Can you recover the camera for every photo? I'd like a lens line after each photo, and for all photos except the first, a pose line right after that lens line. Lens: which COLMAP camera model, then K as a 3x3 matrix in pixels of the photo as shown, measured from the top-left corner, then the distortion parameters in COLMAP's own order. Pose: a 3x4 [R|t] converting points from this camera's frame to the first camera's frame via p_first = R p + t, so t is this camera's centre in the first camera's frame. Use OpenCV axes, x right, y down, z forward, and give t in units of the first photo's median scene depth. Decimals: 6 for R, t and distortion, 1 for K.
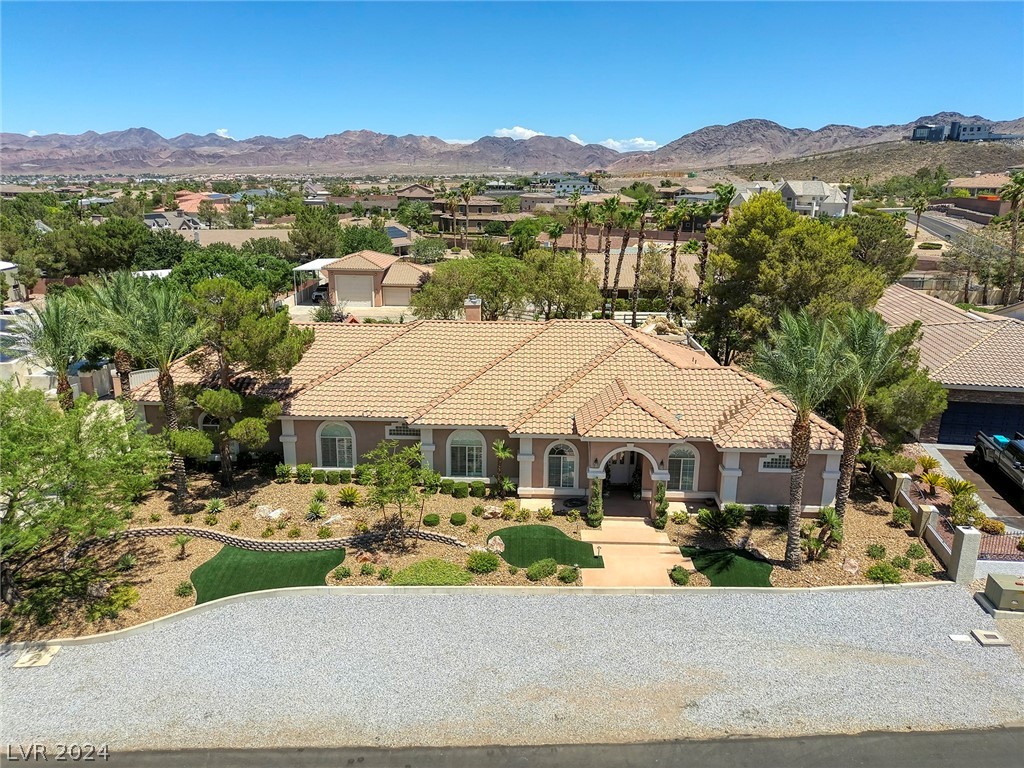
lens RADIAL K [[766.0, 0, 512.0], [0, 766.0, 384.0], [0, 0, 1]] dist [0.110592, -0.176829]
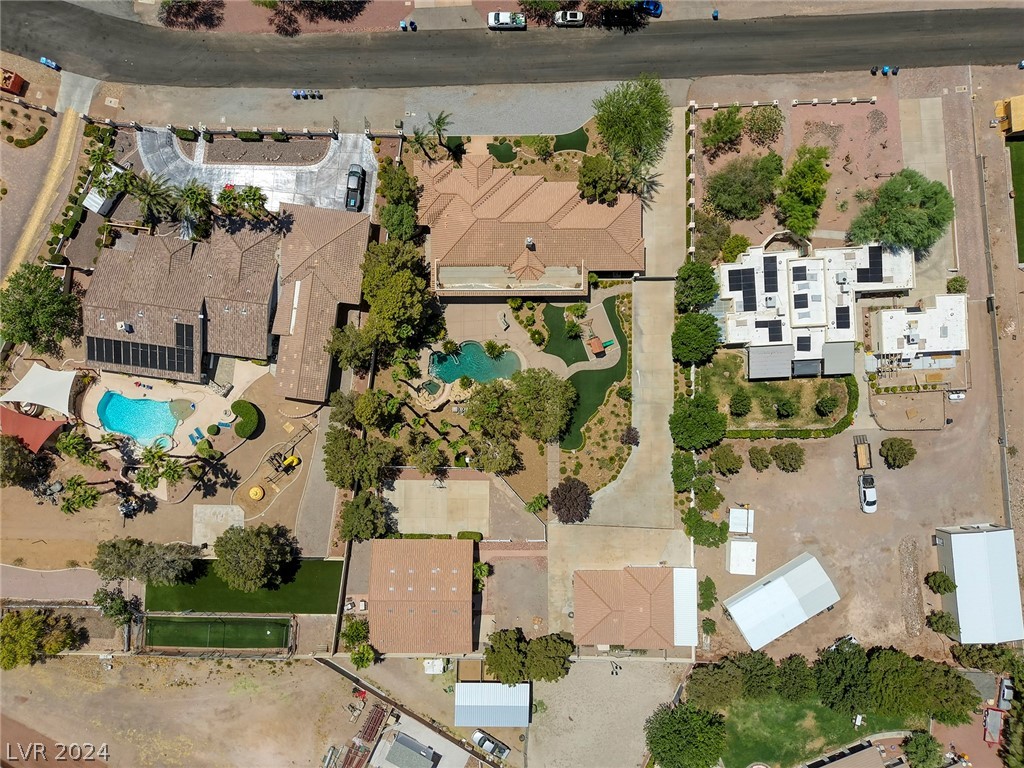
lens RADIAL K [[766.0, 0, 512.0], [0, 766.0, 384.0], [0, 0, 1]] dist [0.110592, -0.176829]
pose [[-0.999631, 0.023754, -0.013189, 0.065274], [-0.018774, -0.252991, 0.967286, -3.546040], [0.019641, 0.967177, 0.253344, 1.077147]]
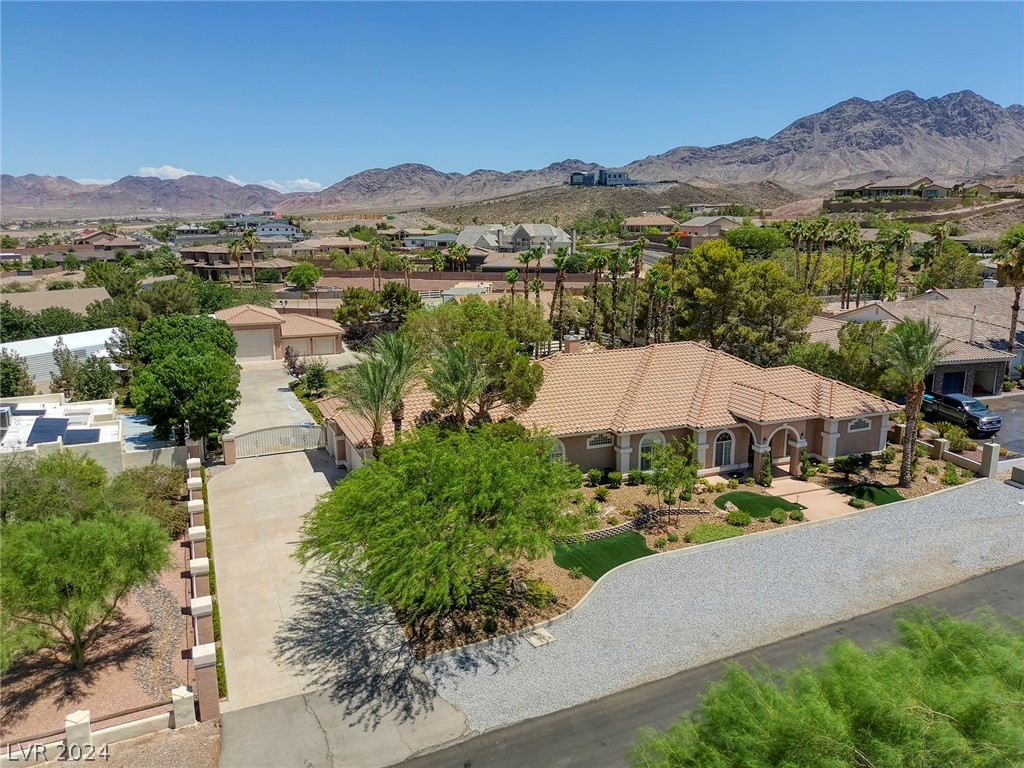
lens RADIAL K [[766.0, 0, 512.0], [0, 766.0, 384.0], [0, 0, 1]] dist [0.110592, -0.176829]
pose [[0.914403, -0.103035, 0.391474, -0.831405], [0.122100, 0.992226, -0.024050, -0.020134], [-0.385952, 0.069790, 0.919875, -0.112349]]
